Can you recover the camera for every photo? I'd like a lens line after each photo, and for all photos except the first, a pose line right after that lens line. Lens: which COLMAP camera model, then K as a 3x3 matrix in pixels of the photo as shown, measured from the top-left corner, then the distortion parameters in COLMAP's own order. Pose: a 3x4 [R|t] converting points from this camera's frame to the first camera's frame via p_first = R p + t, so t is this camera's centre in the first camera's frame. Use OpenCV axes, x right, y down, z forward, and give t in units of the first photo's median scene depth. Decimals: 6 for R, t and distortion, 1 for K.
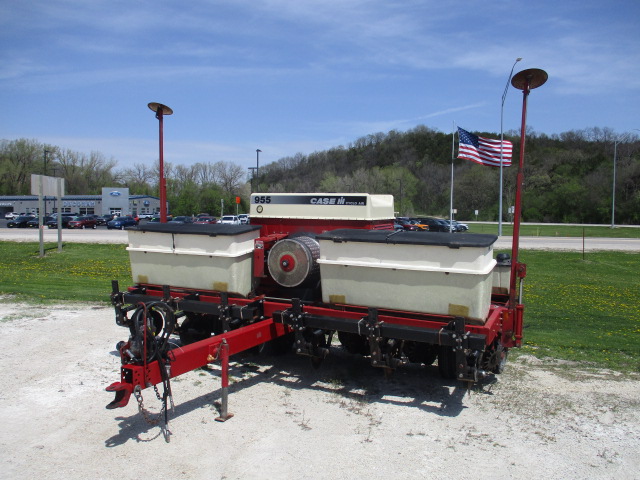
lens RADIAL K [[532.9, 0, 318.2], [0, 532.9, 240.3], [0, 0, 1]] dist [-0.012958, -0.007754]
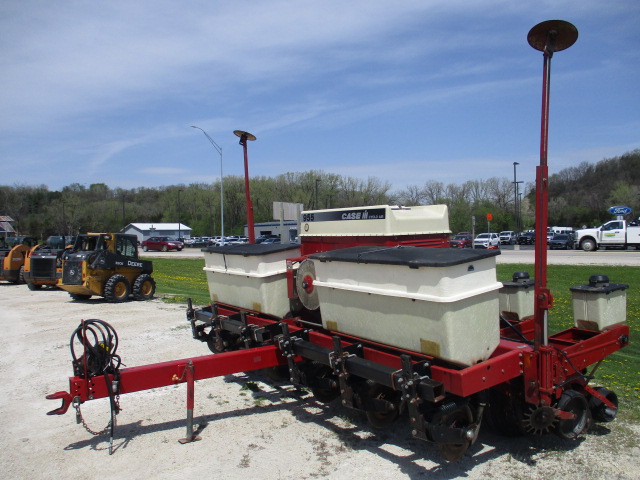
lens RADIAL K [[532.9, 0, 318.2], [0, 532.9, 240.3], [0, 0, 1]] dist [-0.012958, -0.007754]
pose [[0.873727, -0.027345, -0.485647, 0.406762], [0.010053, 0.999220, -0.038176, 0.001538], [0.486312, 0.028474, 0.873321, 0.187573]]
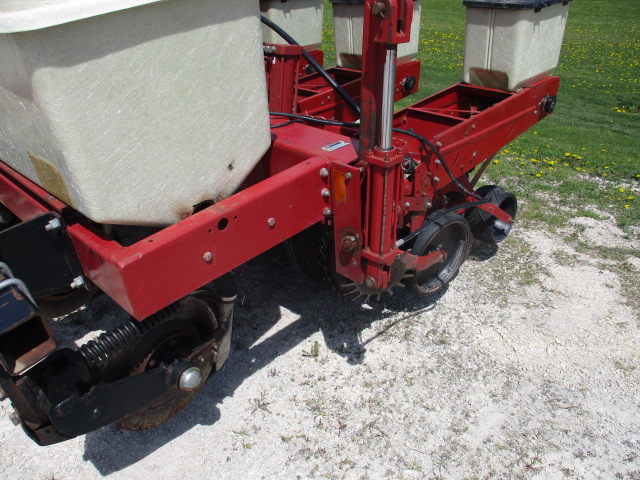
lens RADIAL K [[532.9, 0, 318.2], [0, 532.9, 240.3], [0, 0, 1]] dist [-0.012958, -0.007754]
pose [[0.951154, 0.116263, -0.285987, 0.376649], [0.015929, 0.906659, 0.421564, 0.042075], [0.308305, -0.405528, 0.860520, 0.649930]]
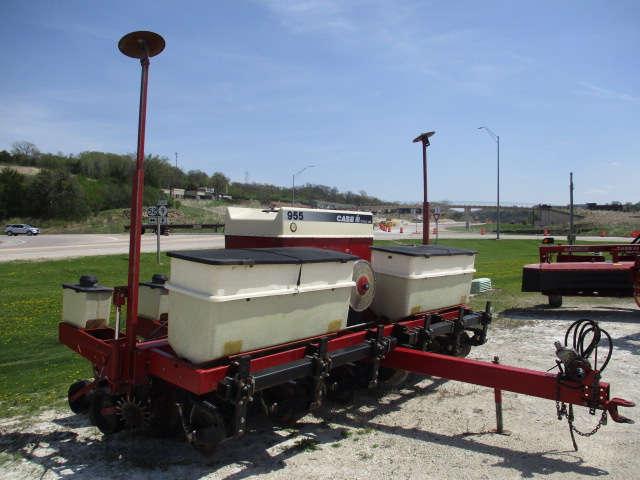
lens RADIAL K [[532.9, 0, 318.2], [0, 532.9, 240.3], [0, 0, 1]] dist [-0.012958, -0.007754]
pose [[0.211259, -0.028416, 0.977017, -0.967374], [0.045535, 0.998778, 0.019203, -0.056843], [-0.976369, 0.040432, 0.212295, 0.862926]]
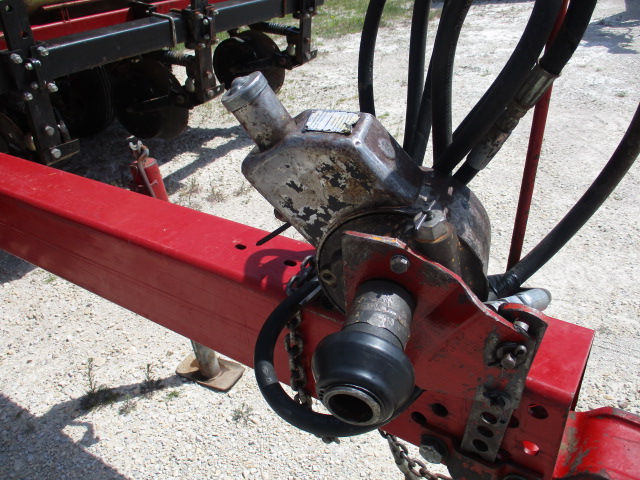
lens RADIAL K [[532.9, 0, 318.2], [0, 532.9, 240.3], [0, 0, 1]] dist [-0.012958, -0.007754]
pose [[0.108611, -0.528849, 0.841738, -0.308171], [0.117857, 0.847625, 0.517341, 0.083192], [-0.987073, 0.043016, 0.154390, 0.684824]]
